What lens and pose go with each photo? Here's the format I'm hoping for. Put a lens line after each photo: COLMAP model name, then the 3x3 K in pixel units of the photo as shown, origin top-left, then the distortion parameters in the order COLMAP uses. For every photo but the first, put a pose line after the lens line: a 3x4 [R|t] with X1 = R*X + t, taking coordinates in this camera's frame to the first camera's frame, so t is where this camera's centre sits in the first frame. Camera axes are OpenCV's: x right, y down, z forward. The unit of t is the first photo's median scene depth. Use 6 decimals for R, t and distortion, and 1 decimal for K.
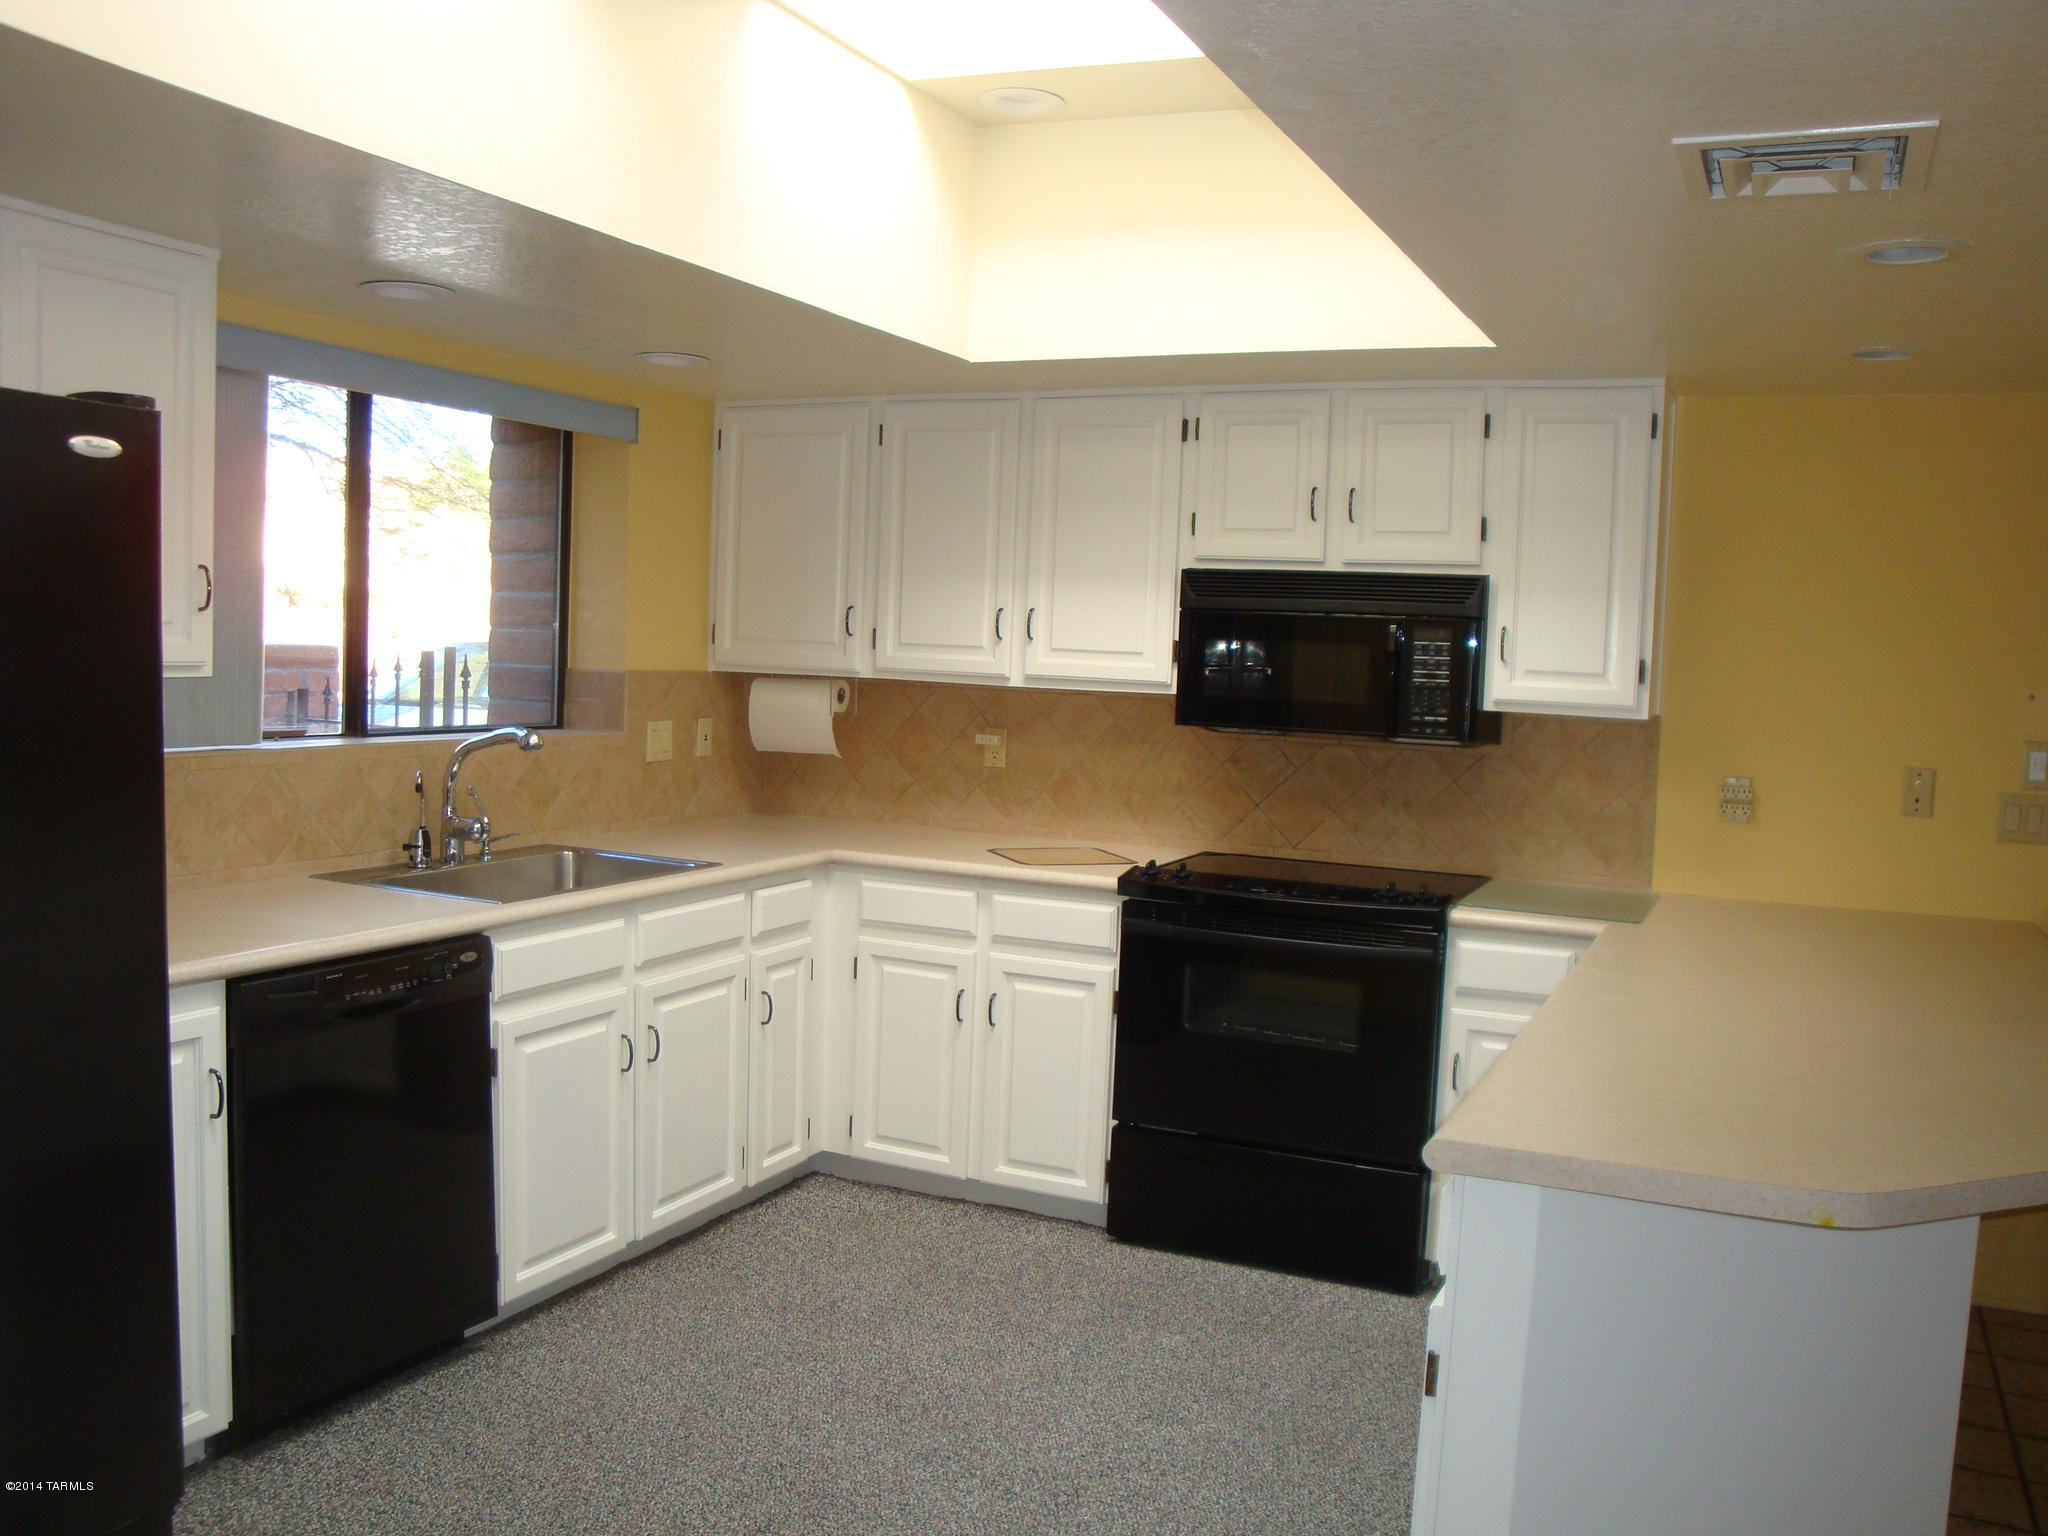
lens RADIAL K [[1711.9, 0, 1024.0], [0, 1711.9, 768.0], [0, 0, 1]] dist [-0.067023, 0.002595]
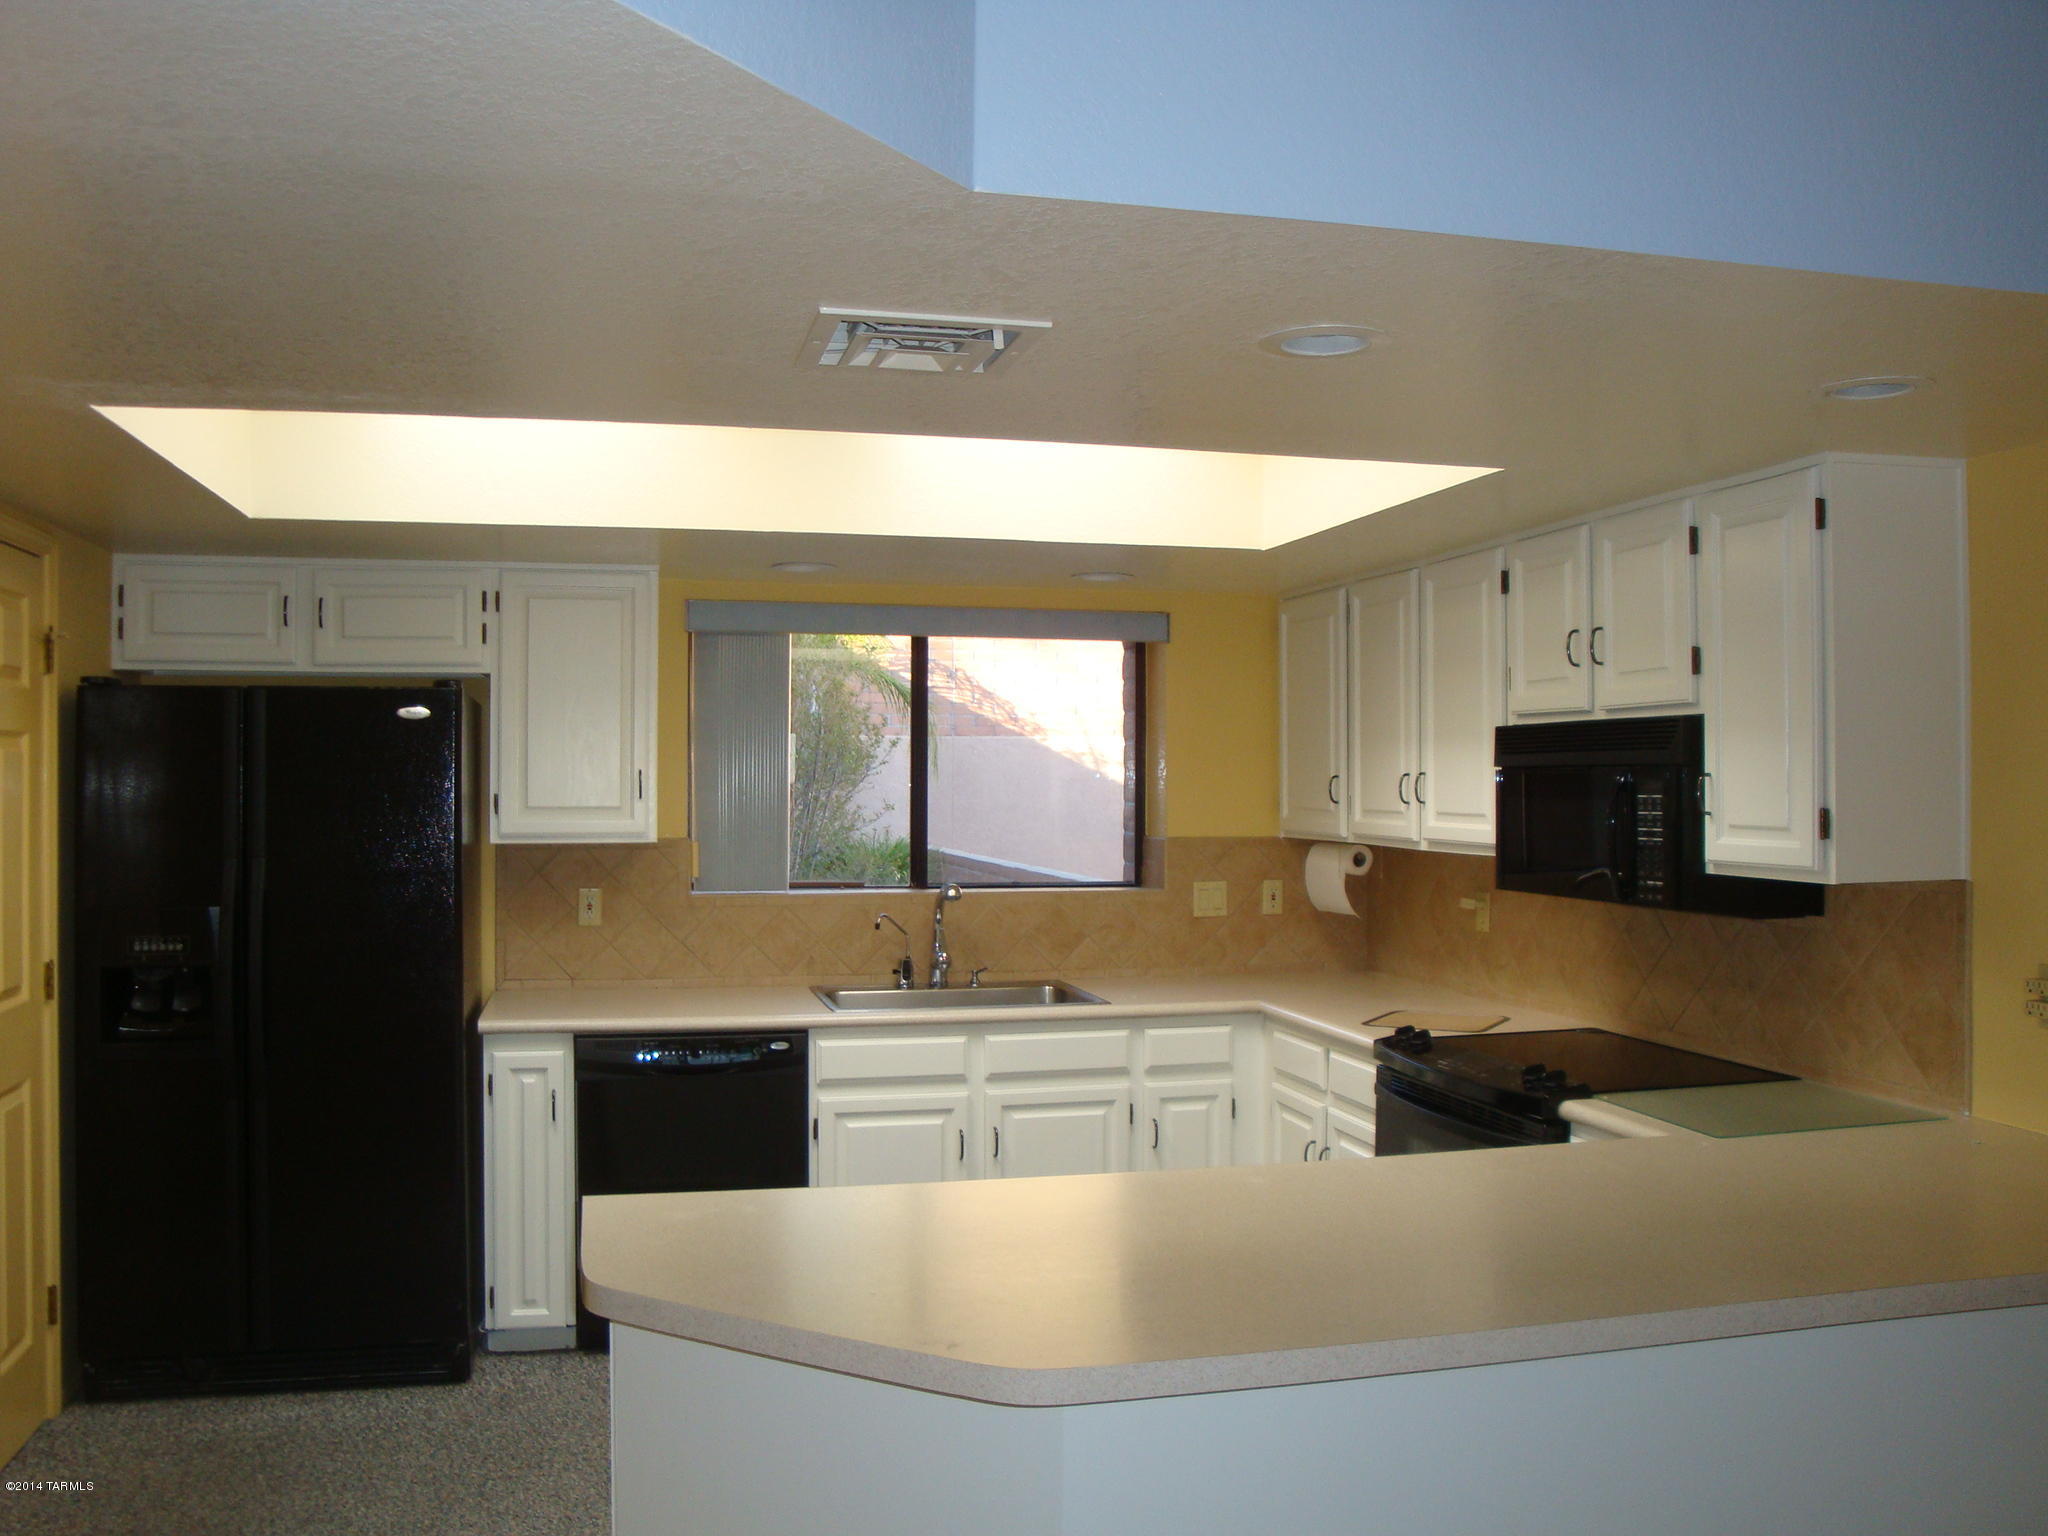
lens RADIAL K [[1651.4, 0, 1026.6], [0, 1651.4, 734.4], [0, 0, 1]] dist [-0.001530, -0.181095]
pose [[0.643242, -0.058739, -0.763406, 0.656953], [-0.035317, 0.993715, -0.106218, -0.004092], [0.764848, 0.095285, 0.637125, 0.213782]]
